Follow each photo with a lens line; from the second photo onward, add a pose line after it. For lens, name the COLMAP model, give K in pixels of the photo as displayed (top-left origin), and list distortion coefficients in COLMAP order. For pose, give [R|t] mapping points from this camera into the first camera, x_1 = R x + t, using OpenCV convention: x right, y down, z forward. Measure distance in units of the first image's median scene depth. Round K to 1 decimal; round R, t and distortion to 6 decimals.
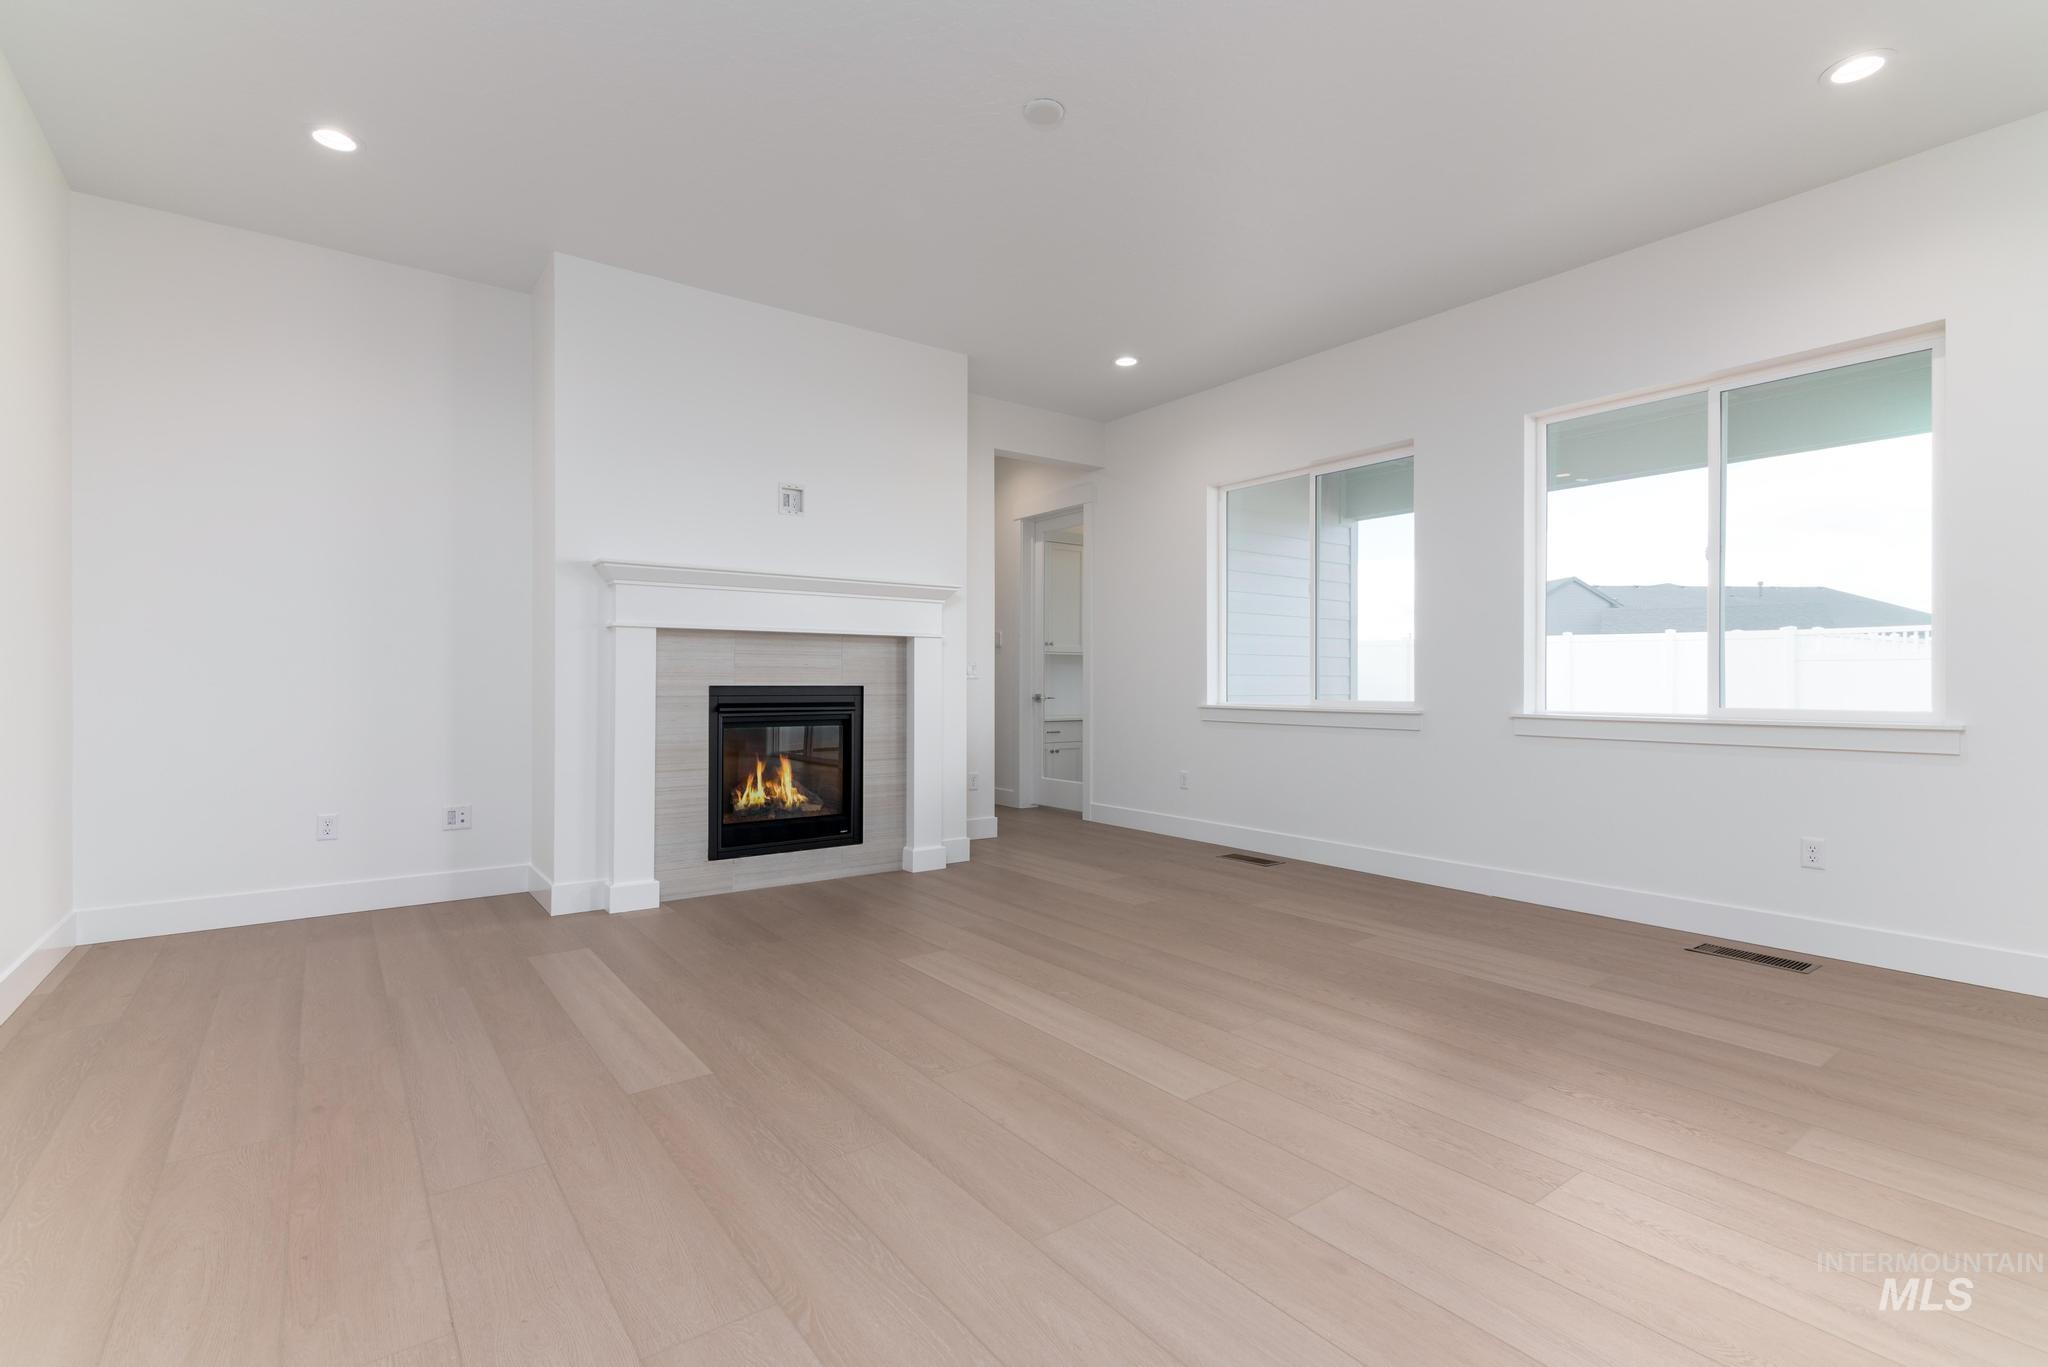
lens RADIAL K [[925.4, 0, 992.1], [0, 925.4, 684.4], [0, 0, 1]] dist [0.001604, 0.000079]
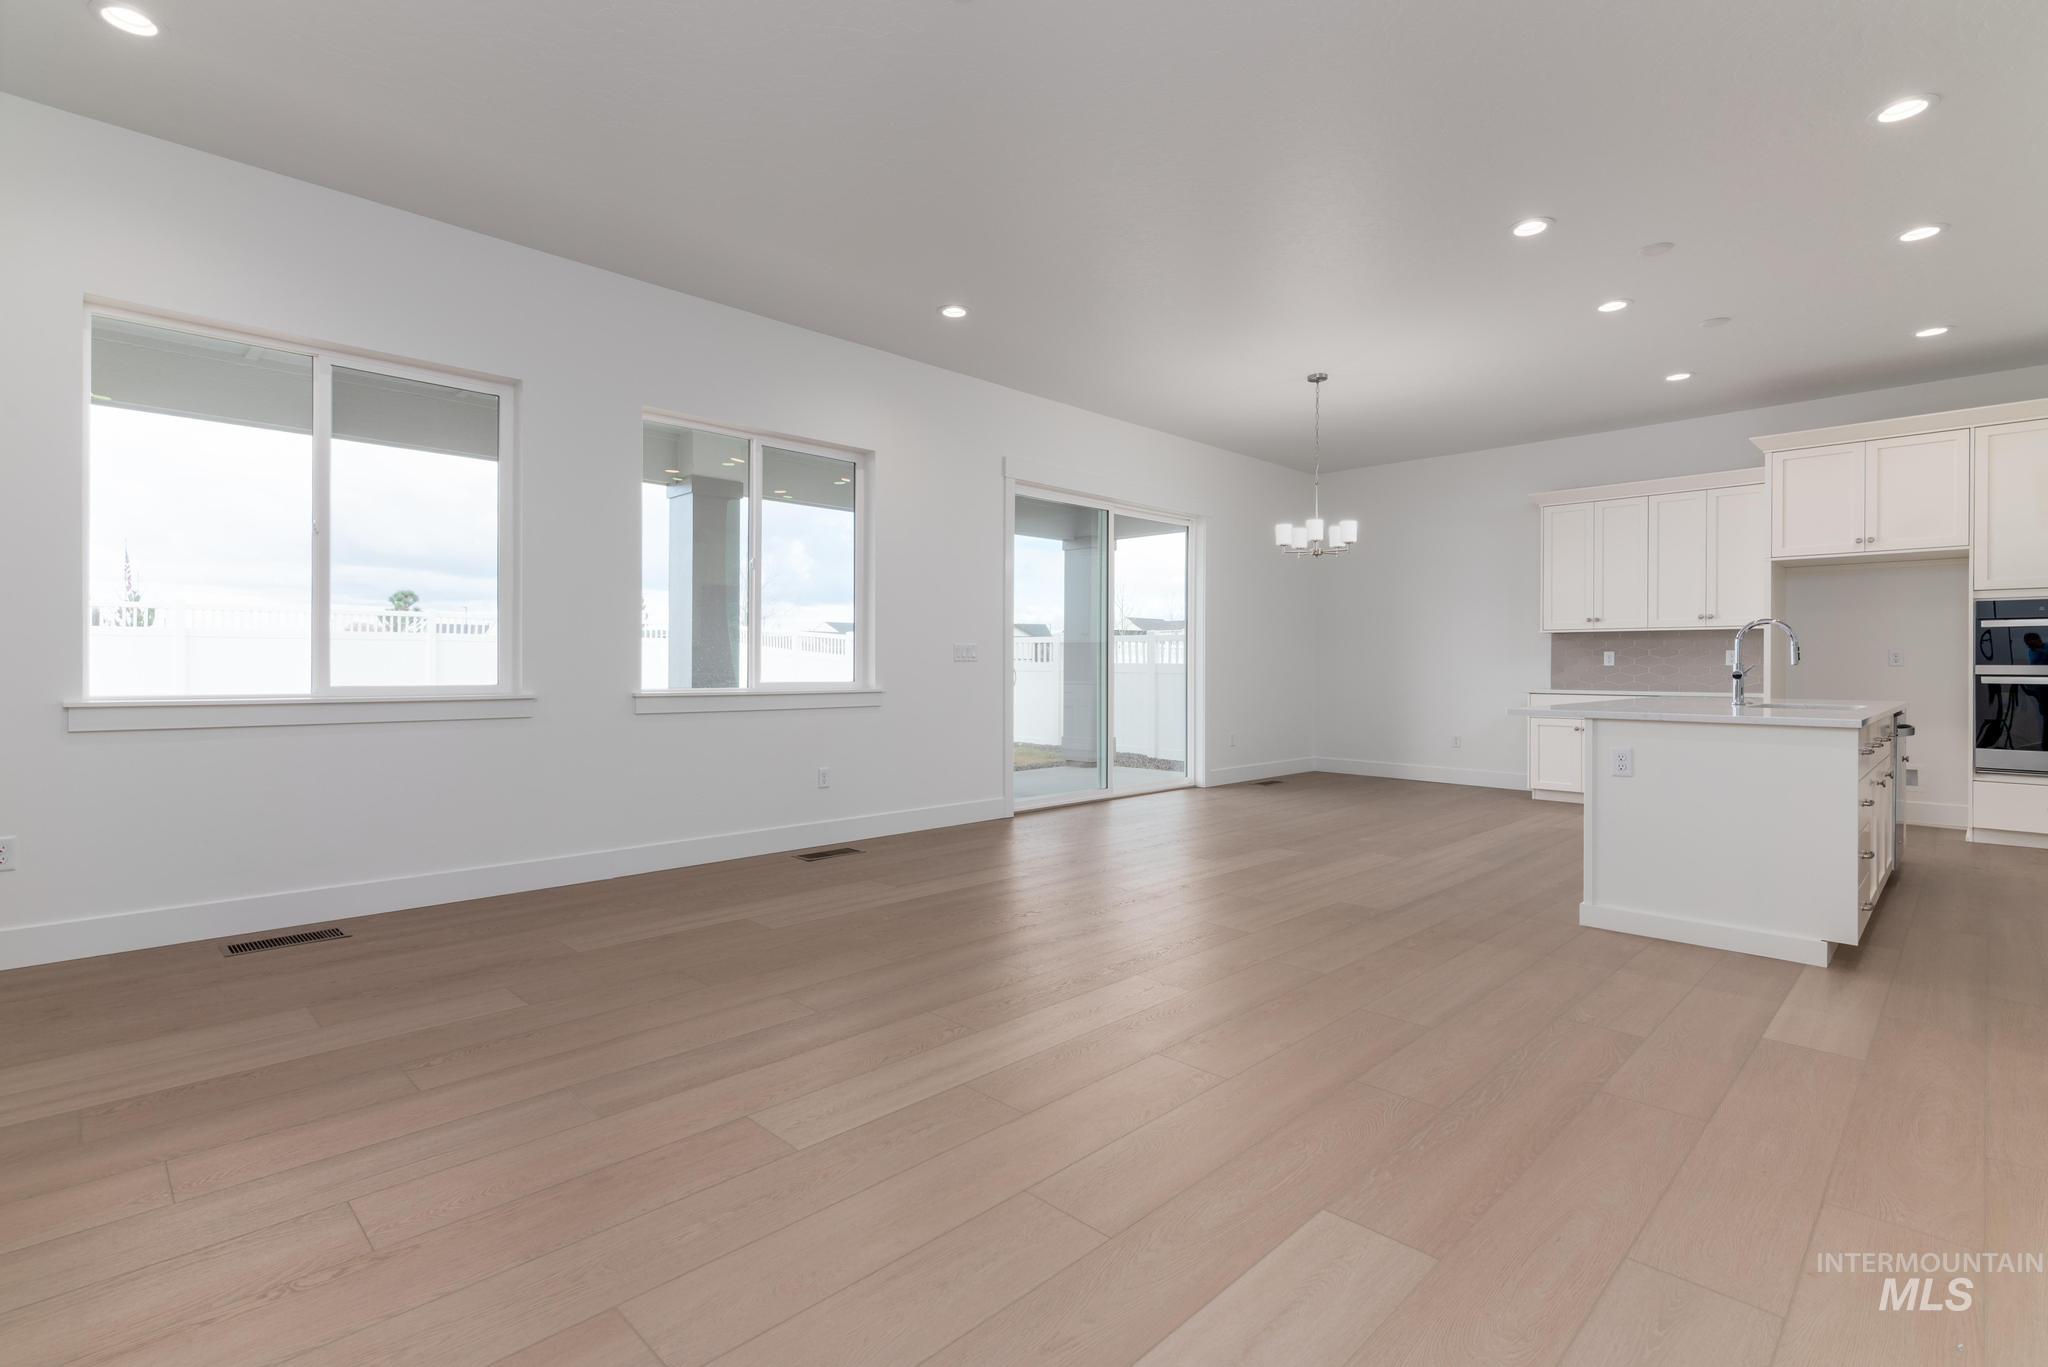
lens RADIAL K [[946.9, 0, 1024.0], [0, 946.9, 683.5], [0, 0, 1]] dist [-0.000032, -0.000265]
pose [[-0.150527, -0.022462, 0.988351, -0.513804], [-0.003412, 0.999748, 0.022202, -0.004218], [-0.988600, -0.000030, -0.150566, 0.697708]]
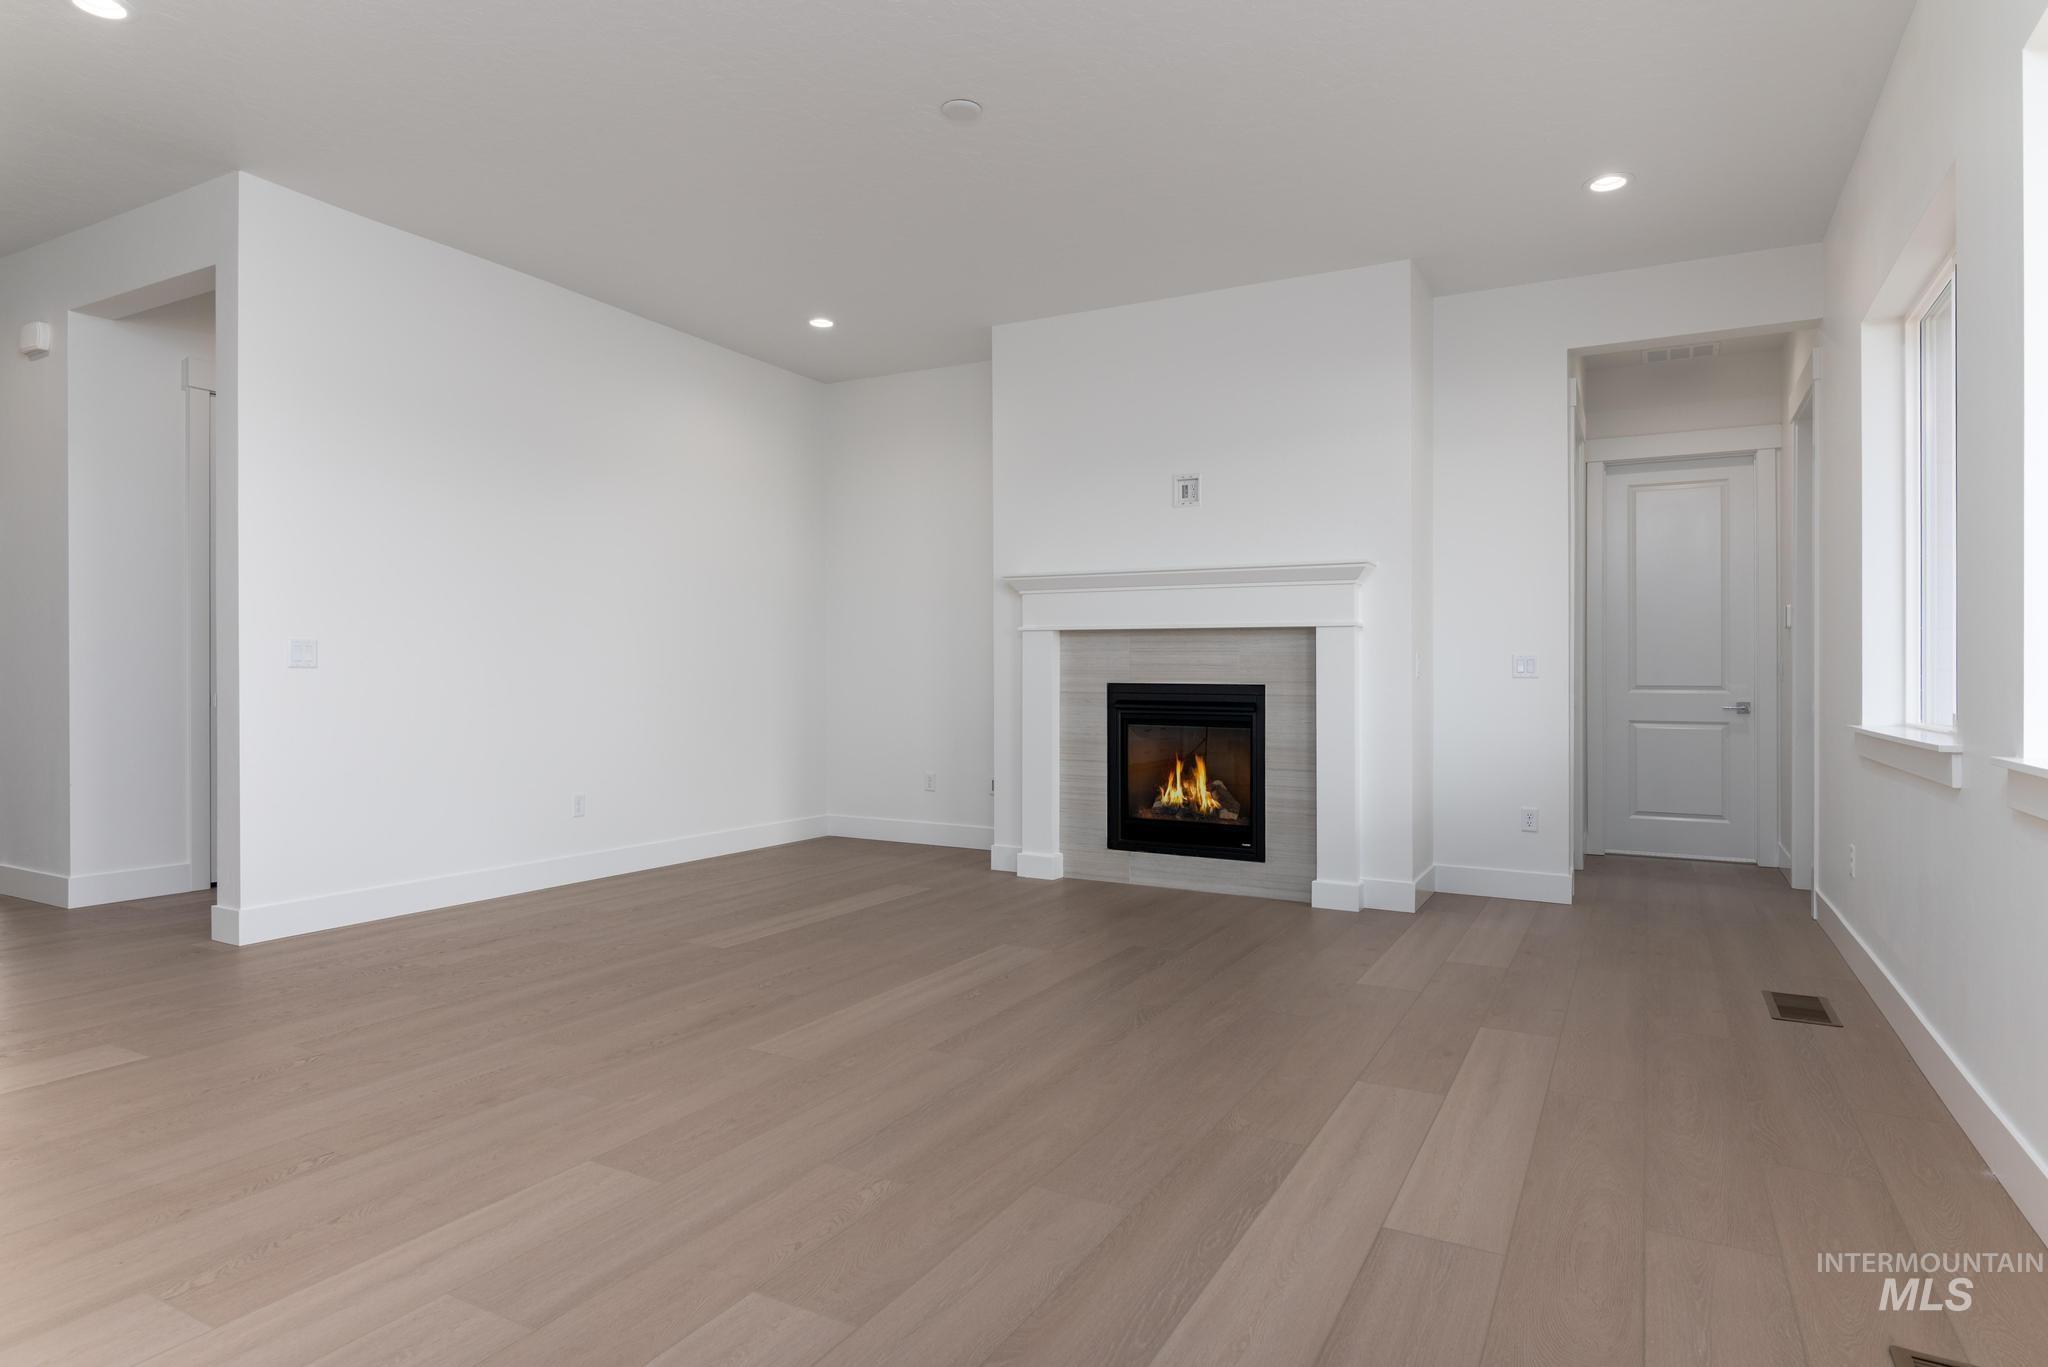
lens RADIAL K [[1140.5, 0, 1024.0], [0, 1140.5, 683.5], [0, 0, 1]] dist [0.000272, -0.000574]
pose [[0.430370, 0.008914, -0.902608, 0.768847], [-0.007089, 0.999954, 0.006495, -0.005091], [0.902625, 0.003603, 0.430414, 0.331022]]
